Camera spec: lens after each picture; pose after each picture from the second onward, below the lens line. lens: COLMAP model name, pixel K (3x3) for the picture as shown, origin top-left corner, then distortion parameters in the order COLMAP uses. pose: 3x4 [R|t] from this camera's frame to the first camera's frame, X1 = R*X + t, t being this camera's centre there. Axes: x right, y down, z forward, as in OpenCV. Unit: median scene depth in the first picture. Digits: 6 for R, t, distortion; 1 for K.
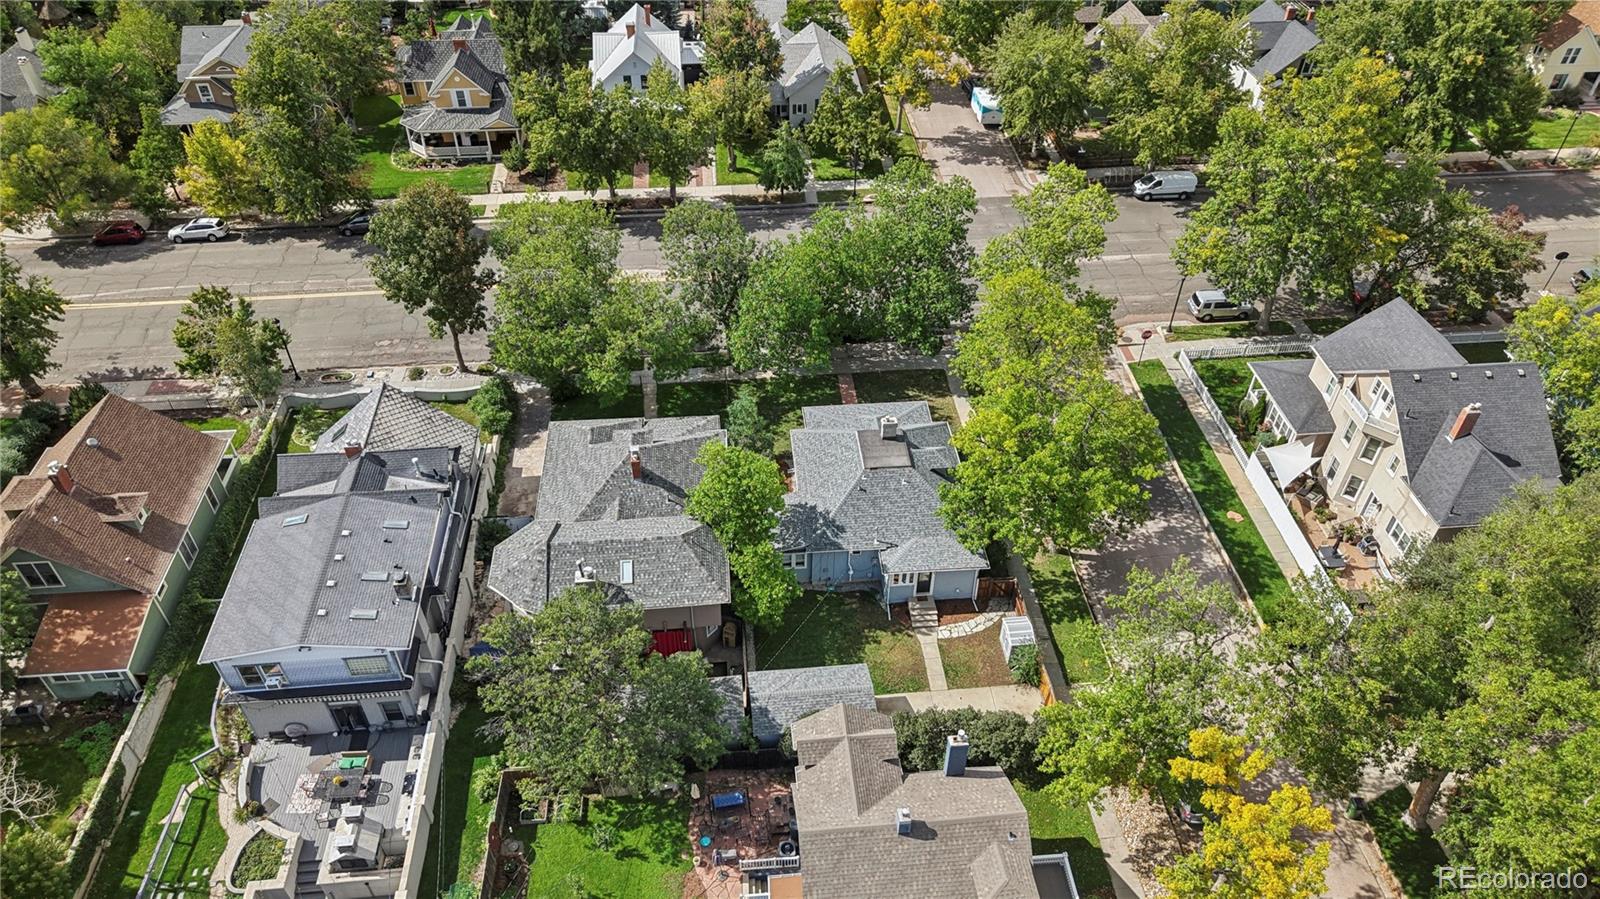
lens RADIAL K [[1067.1, 0, 799.9], [0, 1067.1, 451.2], [0, 0, 1]] dist [0.020881, -0.025051]
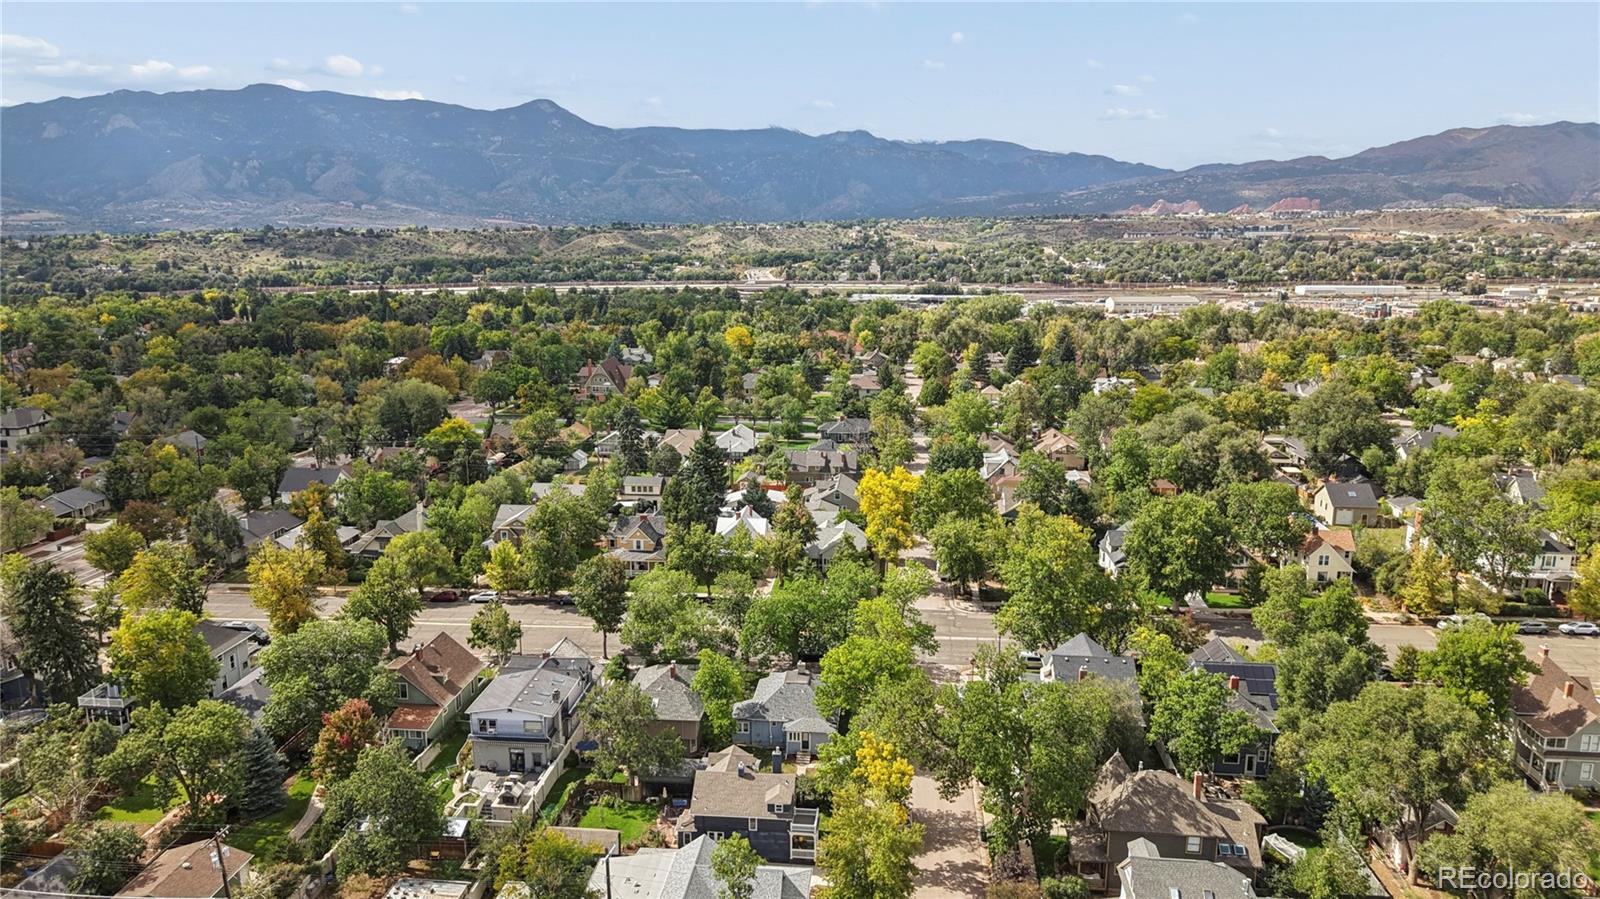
lens RADIAL K [[1067.1, 0, 789.7], [0, 1067.1, 442.0], [0, 0, 1]] dist [0.020881, -0.025051]
pose [[0.981329, 0.031866, -0.189676, 0.358959], [-0.123319, 0.861040, -0.493359, 0.504235], [0.147597, 0.507539, 0.848893, -0.760990]]
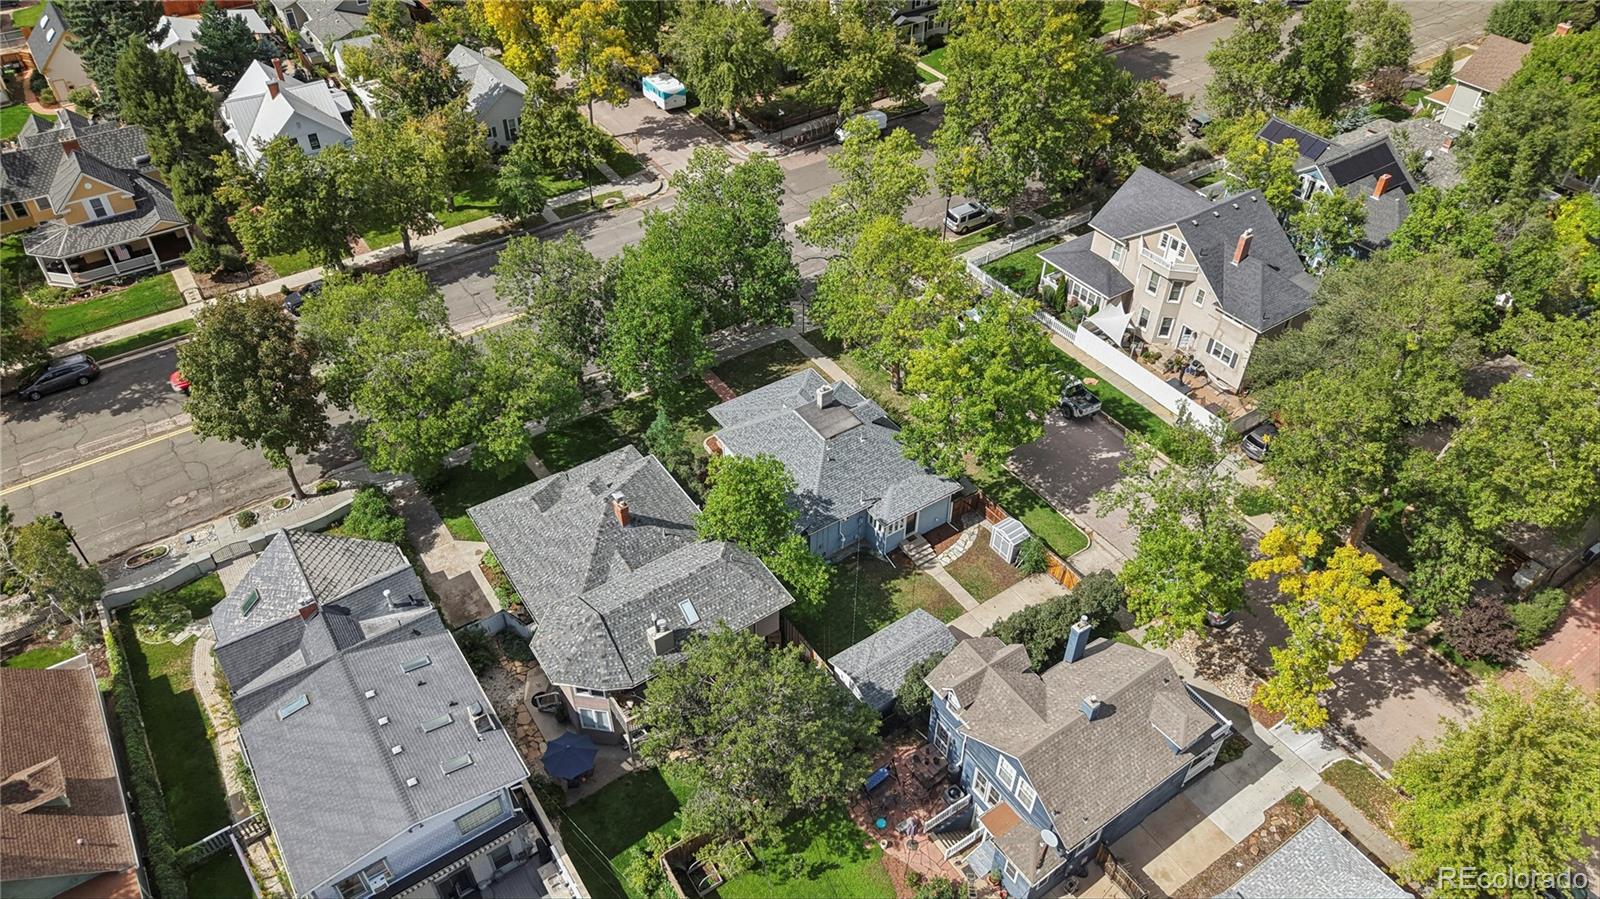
lens RADIAL K [[1067.1, 0, 795.6], [0, 1067.1, 448.4], [0, 0, 1]] dist [0.020881, -0.025051]
pose [[0.874196, -0.322340, 0.363151, -0.281179], [0.320837, 0.944811, 0.066296, -0.043844], [-0.364479, 0.058557, 0.929369, 0.045236]]
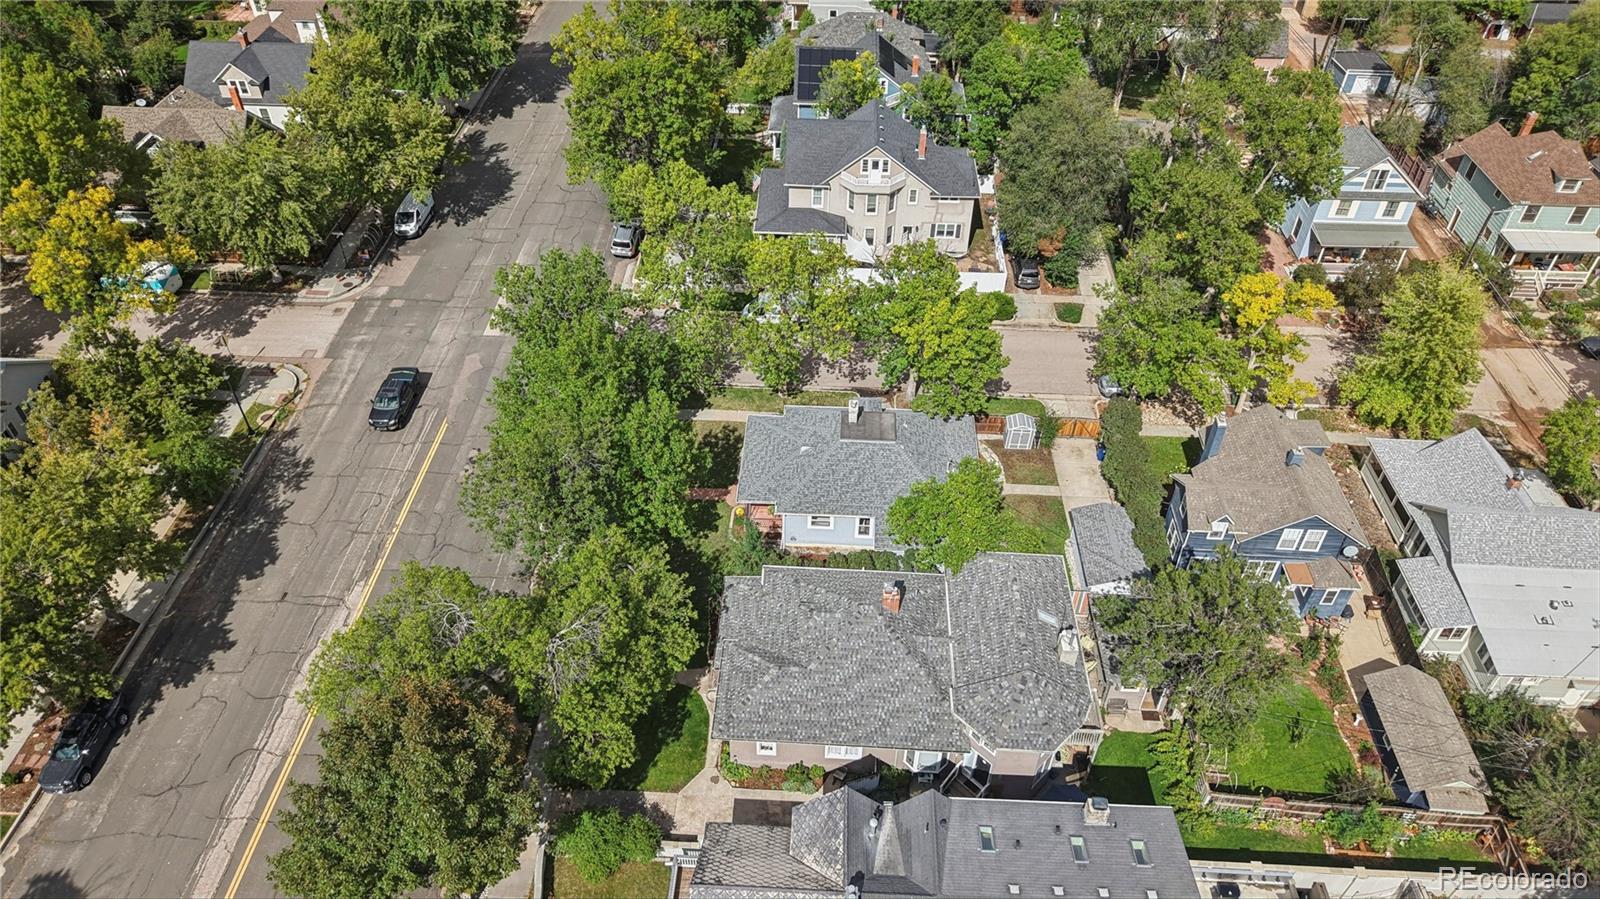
lens RADIAL K [[1067.1, 0, 800.2], [0, 1067.1, 455.0], [0, 0, 1]] dist [0.020881, -0.025051]
pose [[0.137988, -0.662350, 0.736378, -0.596104], [0.650947, 0.621007, 0.436598, -0.401641], [-0.746476, 0.419098, 0.516846, 0.441826]]
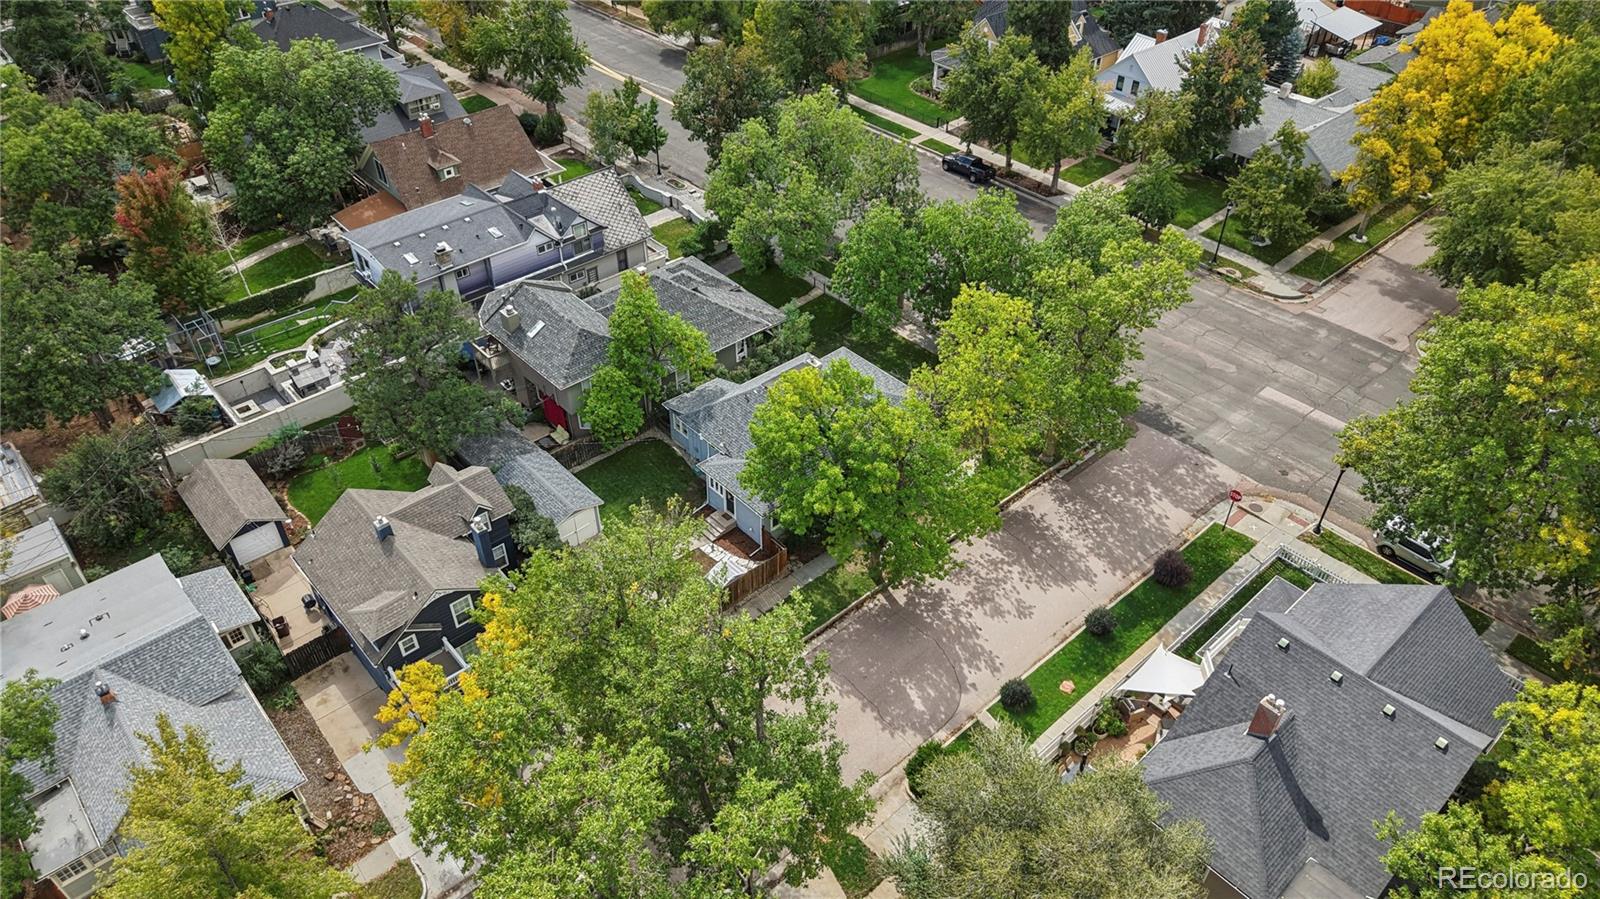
lens RADIAL K [[1067.1, 0, 810.1], [0, 1067.1, 454.4], [0, 0, 1]] dist [0.020881, -0.025051]
pose [[0.602180, 0.509741, -0.614446, 0.623135], [-0.531633, 0.830204, 0.167712, -0.102256], [0.595605, 0.225667, 0.770927, 0.202795]]
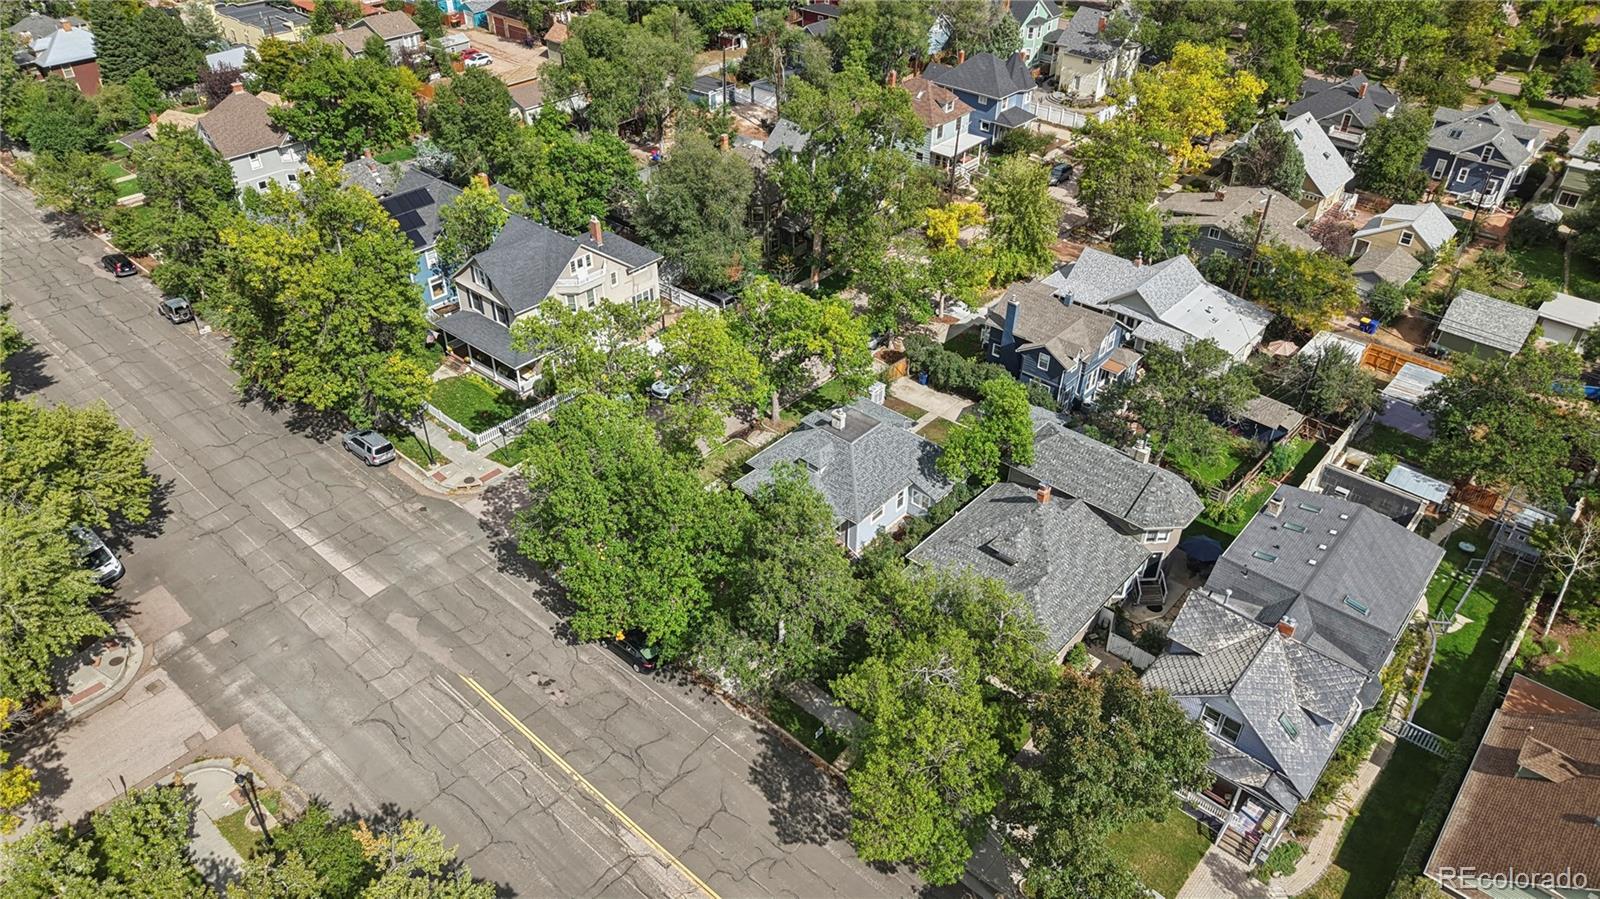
lens RADIAL K [[1067.1, 0, 802.9], [0, 1067.1, 458.3], [0, 0, 1]] dist [0.020881, -0.025051]
pose [[-0.689616, -0.439595, 0.575488, -0.485038], [0.470836, 0.331619, 0.817522, -0.822313], [-0.550221, 0.834737, -0.021713, 0.911646]]
